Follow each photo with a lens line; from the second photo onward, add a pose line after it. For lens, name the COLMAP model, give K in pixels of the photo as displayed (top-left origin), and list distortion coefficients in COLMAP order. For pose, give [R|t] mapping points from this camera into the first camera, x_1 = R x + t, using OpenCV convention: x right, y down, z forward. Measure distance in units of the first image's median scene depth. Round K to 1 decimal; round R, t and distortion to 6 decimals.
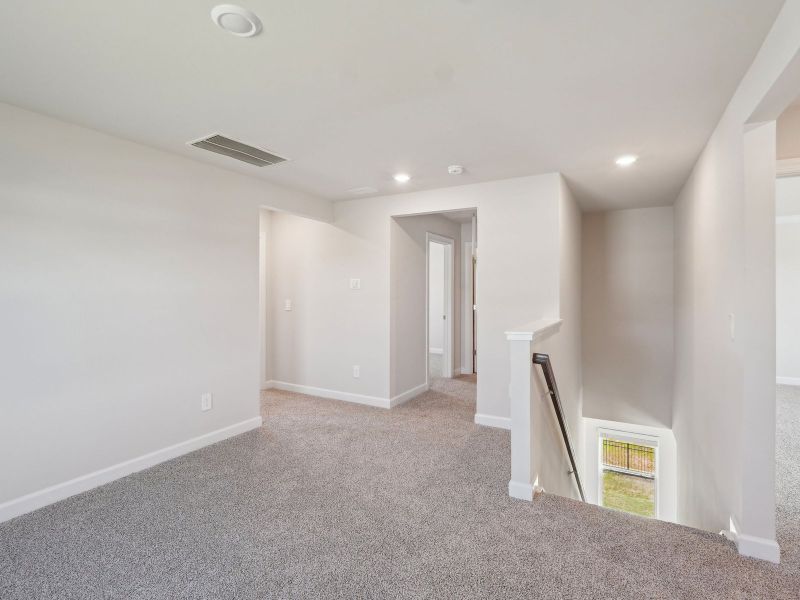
lens RADIAL K [[397.8, 0, 396.2], [0, 397.8, 288.4], [0, 0, 1]] dist [-0.004479, 0.000985]
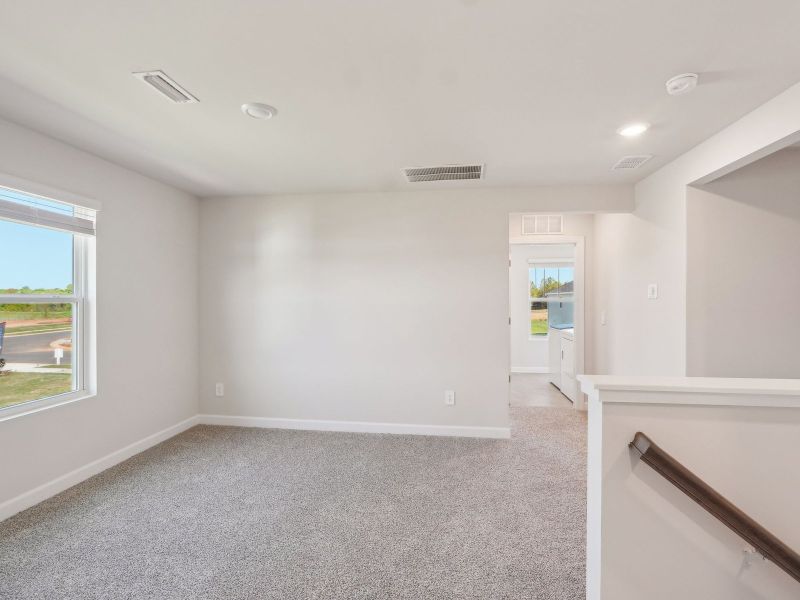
lens RADIAL K [[386.8, 0, 400.0], [0, 386.8, 300.0], [0, 0, 1]] dist [-0.006515, 0.000625]
pose [[0.385959, -0.006904, -0.922490, 0.493901], [0.004911, 0.999973, -0.005430, 0.007838], [0.922503, -0.002435, 0.385982, 0.431125]]
